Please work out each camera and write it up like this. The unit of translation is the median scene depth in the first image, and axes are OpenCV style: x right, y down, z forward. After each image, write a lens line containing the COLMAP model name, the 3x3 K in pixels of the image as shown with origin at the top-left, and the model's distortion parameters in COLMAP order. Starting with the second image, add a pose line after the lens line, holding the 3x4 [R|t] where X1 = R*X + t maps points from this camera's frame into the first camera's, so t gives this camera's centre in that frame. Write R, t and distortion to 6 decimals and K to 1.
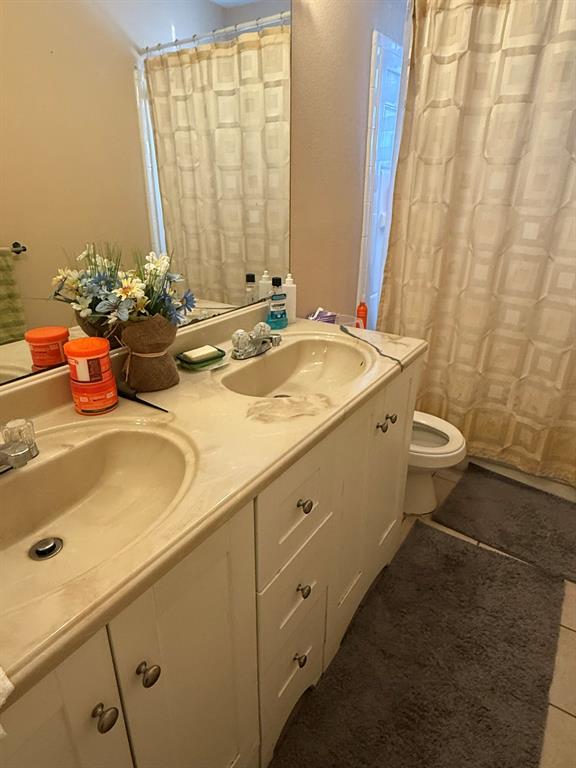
lens RADIAL K [[465.6, 0, 286.3], [0, 465.6, 380.4], [0, 0, 1]] dist [-0.000136, -0.001573]
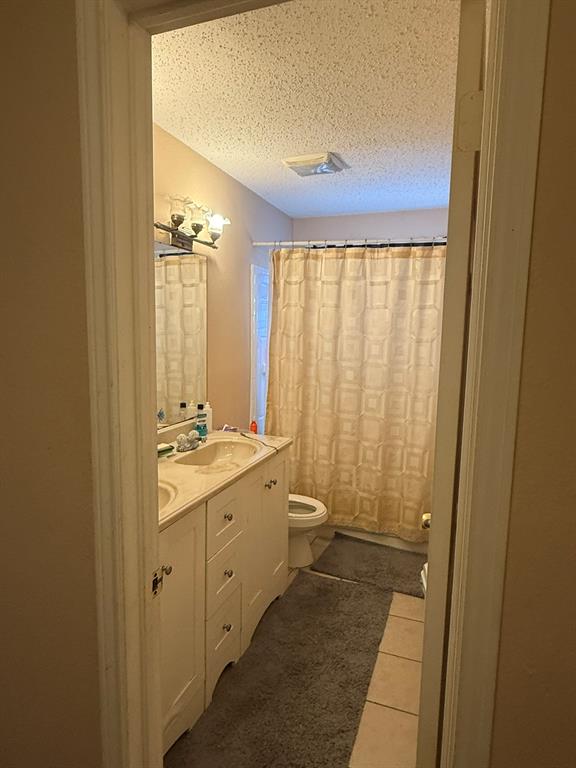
lens RADIAL K [[465.6, 0, 286.3], [0, 465.6, 380.4], [0, 0, 1]] dist [-0.000136, -0.001573]
pose [[0.973671, -0.009764, 0.227747, -0.080936], [0.074312, 0.958100, -0.276627, 0.142232], [-0.215503, 0.286268, 0.933600, -0.504587]]
